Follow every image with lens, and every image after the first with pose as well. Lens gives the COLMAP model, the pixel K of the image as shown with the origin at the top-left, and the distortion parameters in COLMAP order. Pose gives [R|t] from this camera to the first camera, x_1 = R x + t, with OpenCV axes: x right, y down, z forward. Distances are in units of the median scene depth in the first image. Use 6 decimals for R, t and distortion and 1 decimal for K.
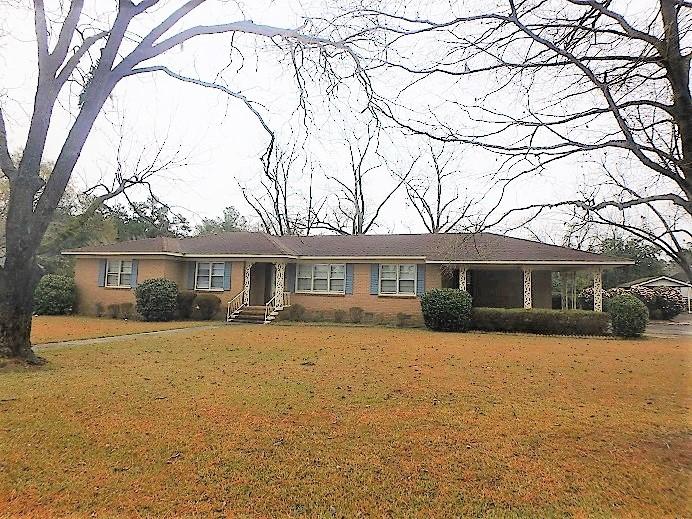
lens RADIAL K [[426.4, 0, 351.0], [0, 426.4, 243.4], [0, 0, 1]] dist [-0.034308, 0.003309]
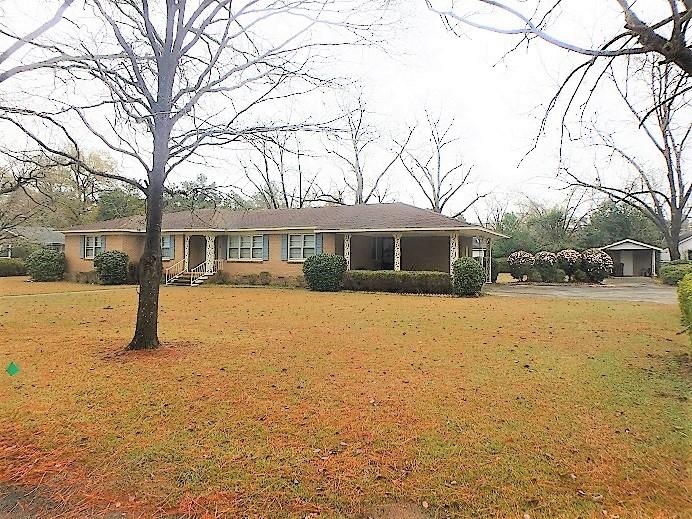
lens RADIAL K [[426.4, 0, 351.0], [0, 426.4, 243.4], [0, 0, 1]] dist [-0.034308, 0.003309]
pose [[0.988275, -0.022848, -0.150964, 0.388613], [0.033524, 0.997084, 0.068558, 0.000857], [0.148957, -0.072815, 0.986159, -0.097823]]
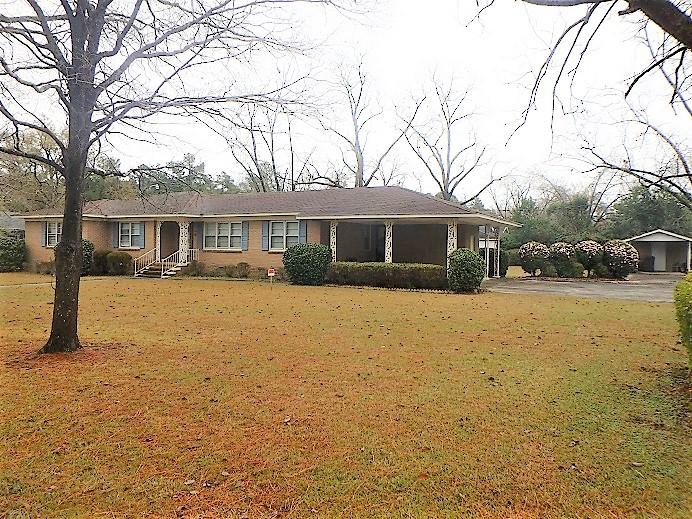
lens RADIAL K [[471.5, 0, 346.0], [0, 471.5, 243.7], [0, 0, 1]] dist [-0.013138, -0.003762]
pose [[0.984964, -0.011296, -0.172391, 0.423940], [0.027924, 0.995148, 0.094340, 0.001367], [0.170489, -0.097736, 0.980501, -0.078947]]
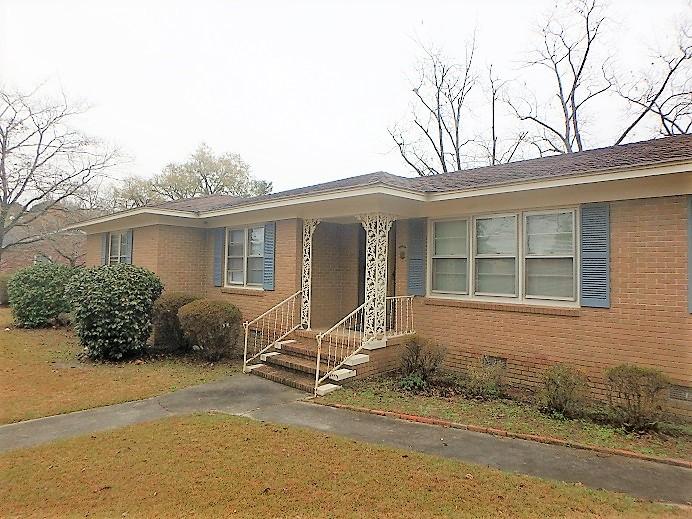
lens RADIAL K [[426.4, 0, 351.0], [0, 426.4, 243.4], [0, 0, 1]] dist [-0.034308, 0.003309]
pose [[0.897562, -0.037342, -0.439304, -0.026335], [0.050379, 0.998567, 0.018052, 0.059771], [0.438000, -0.038334, 0.898157, 0.653406]]
